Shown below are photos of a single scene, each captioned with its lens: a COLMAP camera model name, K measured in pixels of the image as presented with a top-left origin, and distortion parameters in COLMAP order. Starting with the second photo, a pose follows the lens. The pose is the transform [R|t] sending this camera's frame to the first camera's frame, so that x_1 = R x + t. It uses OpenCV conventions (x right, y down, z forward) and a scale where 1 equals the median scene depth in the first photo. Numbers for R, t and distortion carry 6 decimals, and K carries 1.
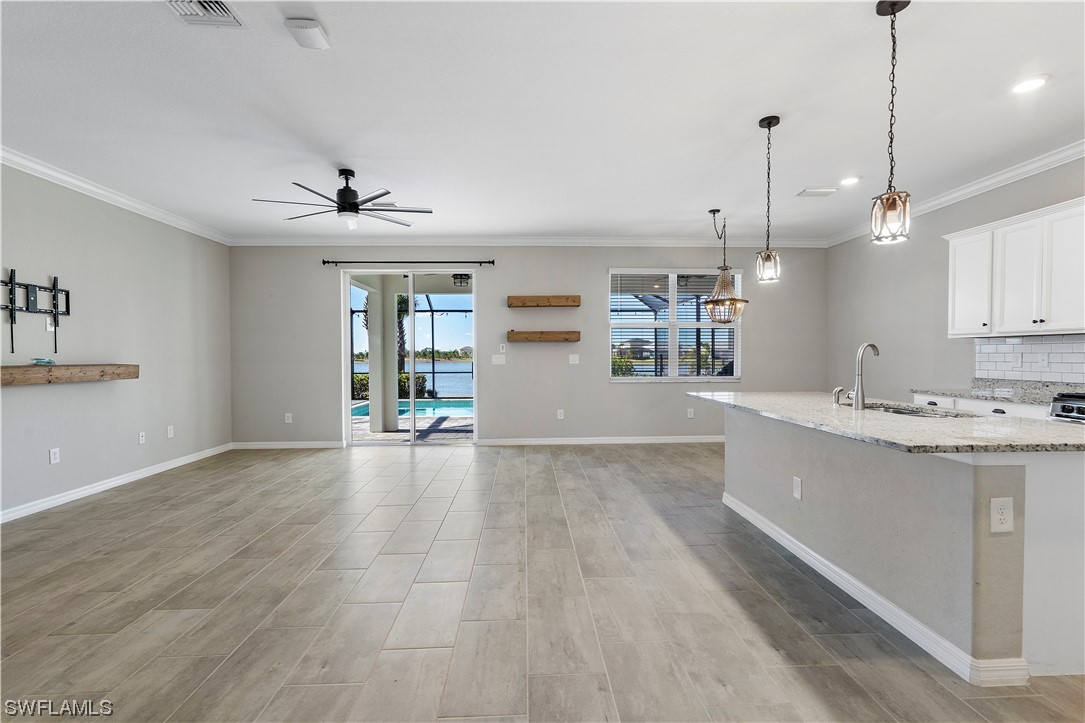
lens RADIAL K [[493.1, 0, 542.6], [0, 493.1, 366.4], [0, 0, 1]] dist [-0.001089, 0.001100]
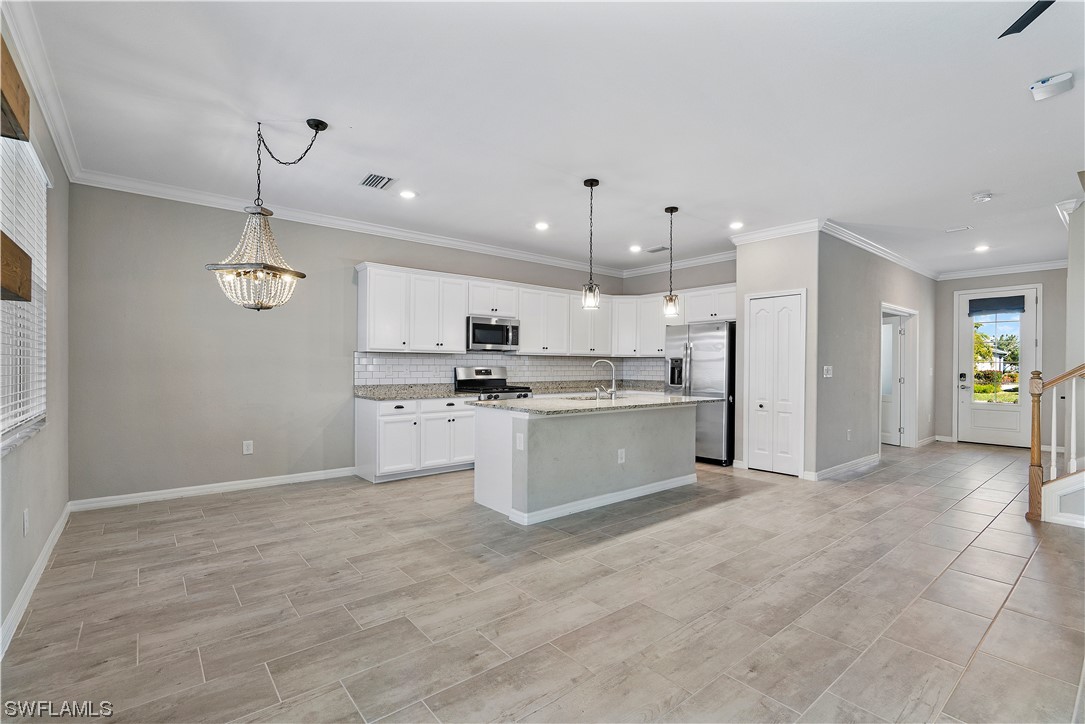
lens RADIAL K [[493.1, 0, 553.2], [0, 493.1, 366.3], [0, 0, 1]] dist [-0.001089, 0.001100]
pose [[-0.612851, 0.000034, 0.790198, -0.363438], [0.015437, 0.999810, 0.011929, -0.030640], [-0.790048, 0.019509, -0.612735, 1.405027]]
